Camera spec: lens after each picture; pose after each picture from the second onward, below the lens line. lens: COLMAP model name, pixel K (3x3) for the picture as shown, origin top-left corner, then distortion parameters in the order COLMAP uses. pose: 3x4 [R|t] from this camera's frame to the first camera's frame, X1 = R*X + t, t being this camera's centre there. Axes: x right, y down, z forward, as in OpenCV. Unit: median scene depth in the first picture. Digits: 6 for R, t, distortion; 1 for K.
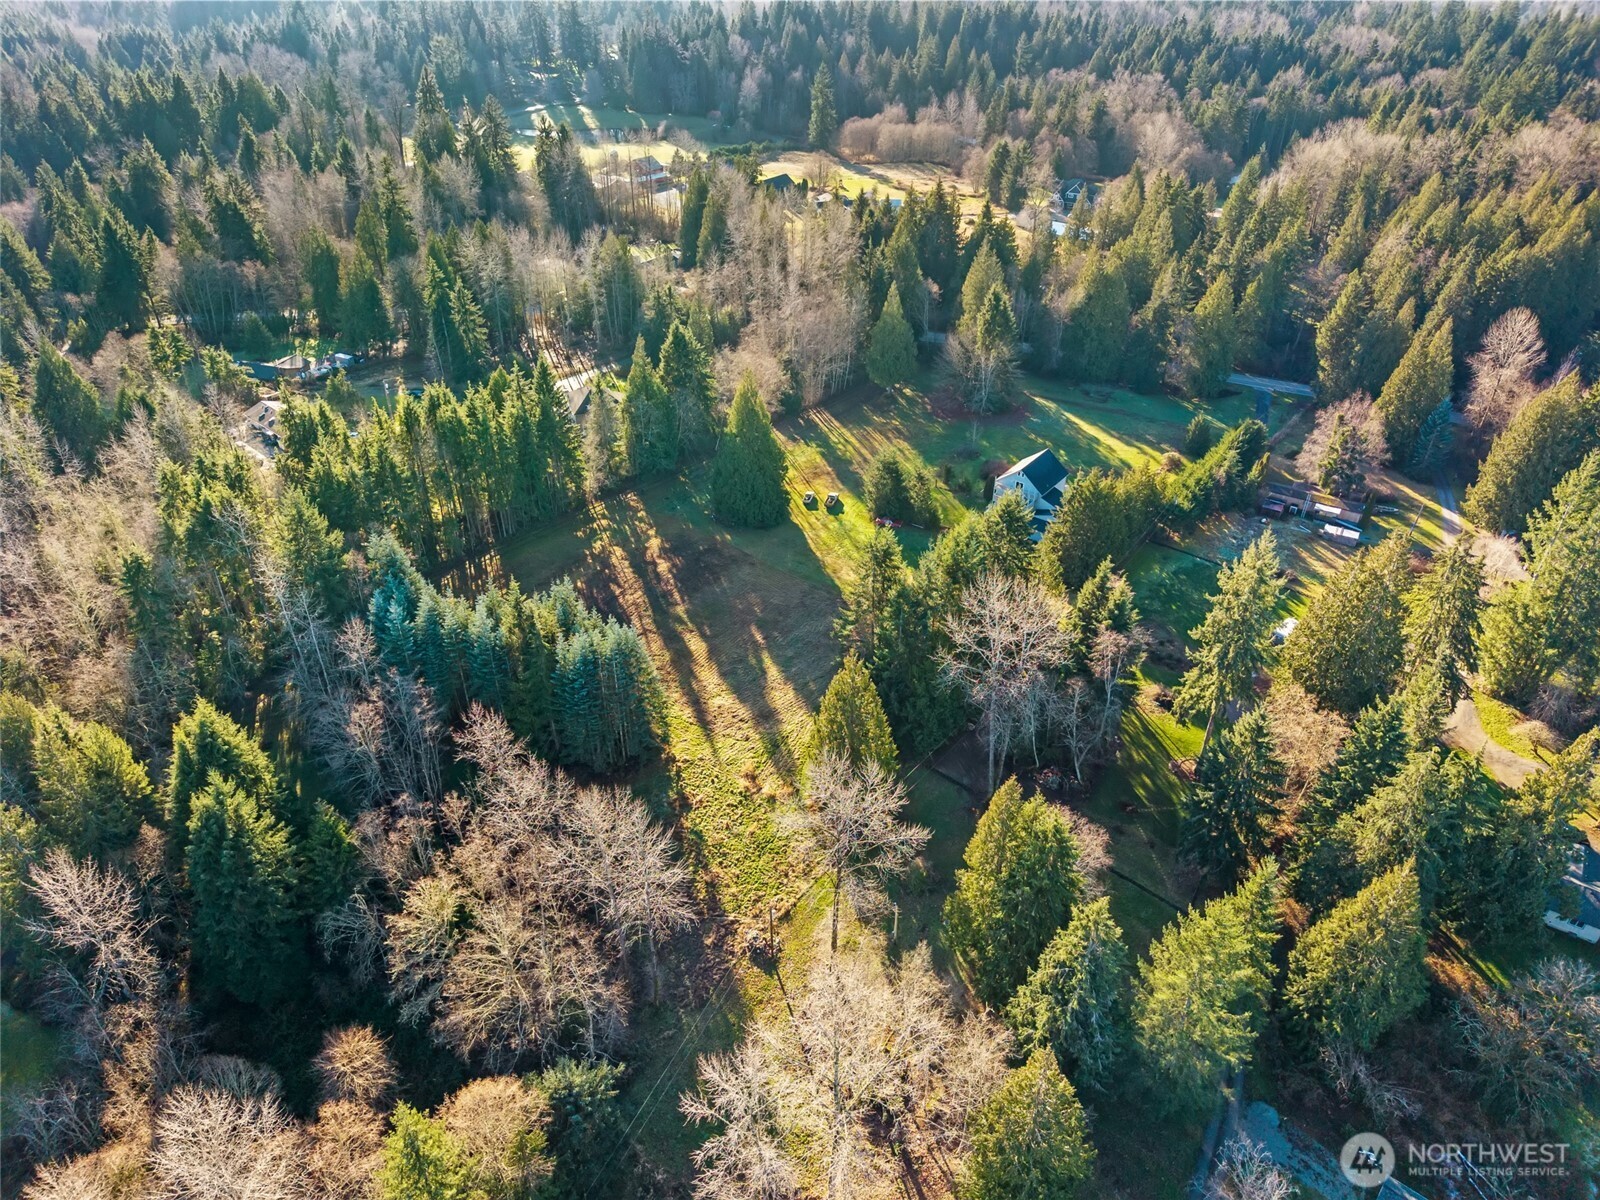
lens RADIAL K [[1069.4, 0, 800.0], [0, 1069.4, 600.0], [0, 0, 1]] dist [0.144437, -0.350850]
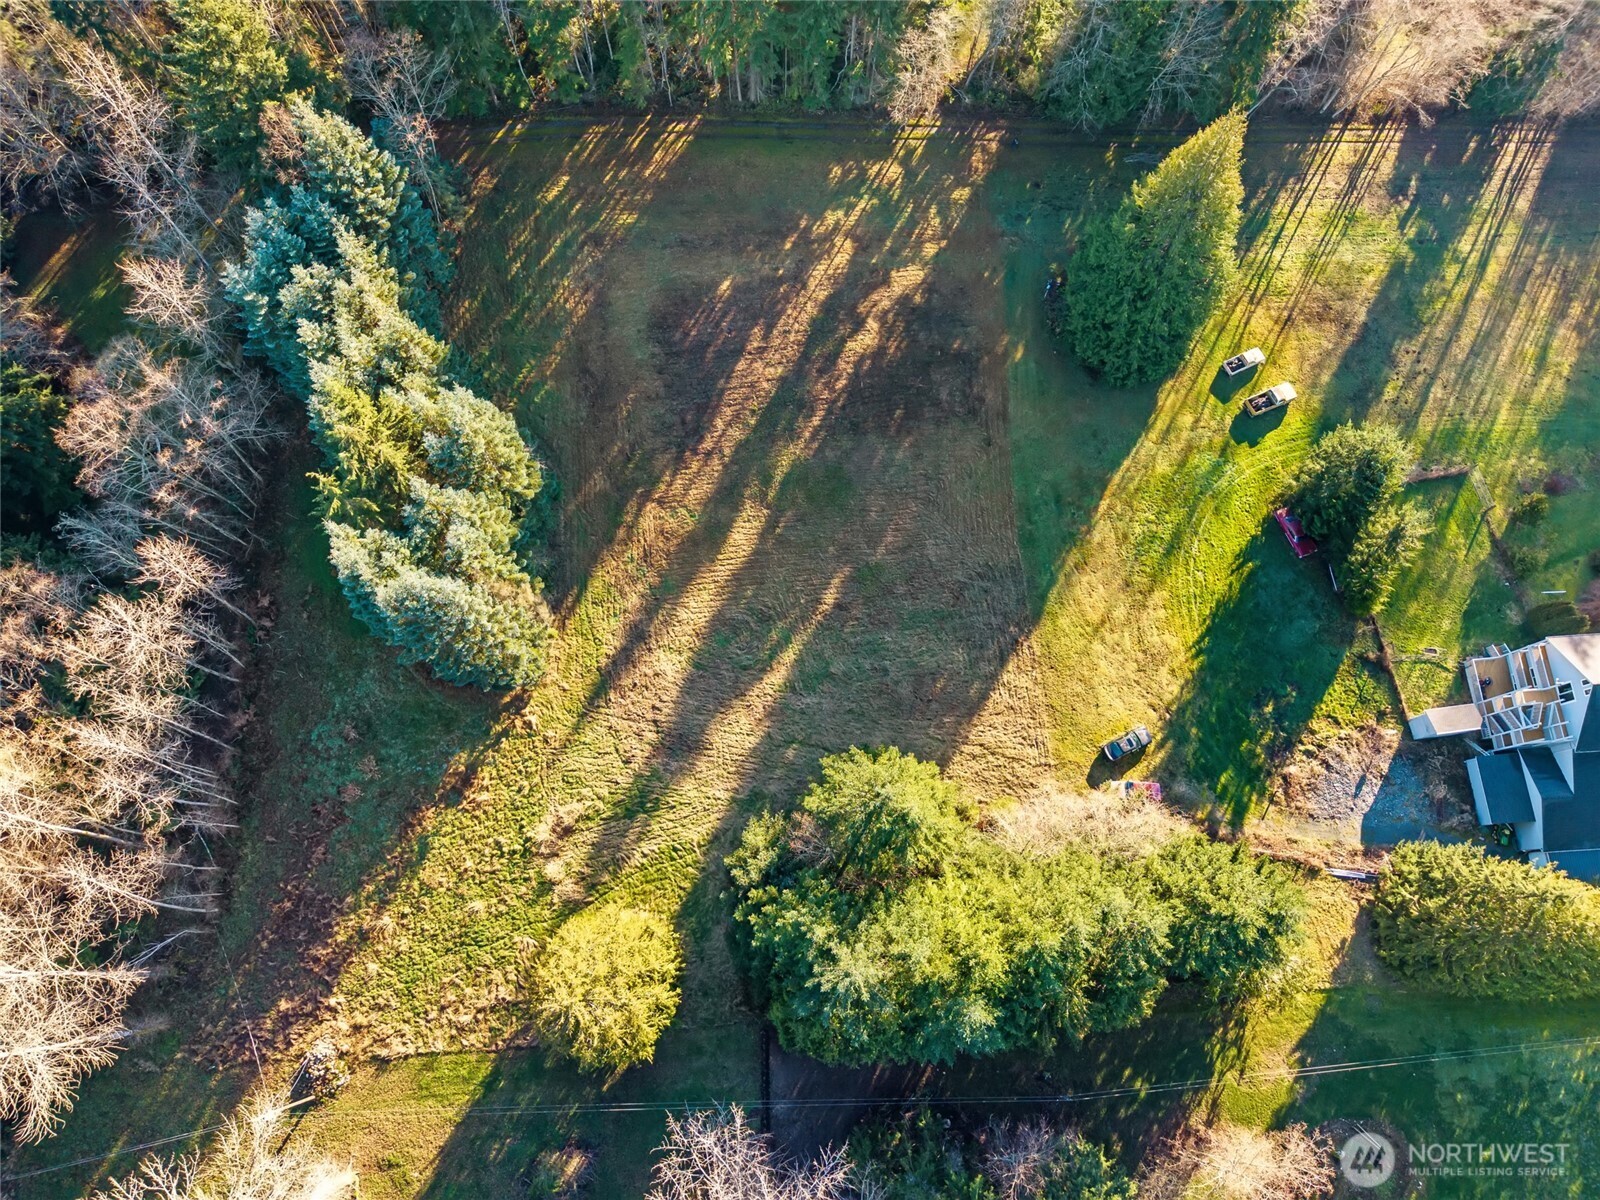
lens RADIAL K [[1073.1, 0, 800.0], [0, 1073.1, 600.0], [0, 0, 1]] dist [0.030940, -0.024983]
pose [[0.659316, 0.721692, -0.210861, 0.060829], [-0.431467, 0.592848, 0.679976, -0.296041], [0.615742, -0.357339, 0.702261, 0.500410]]
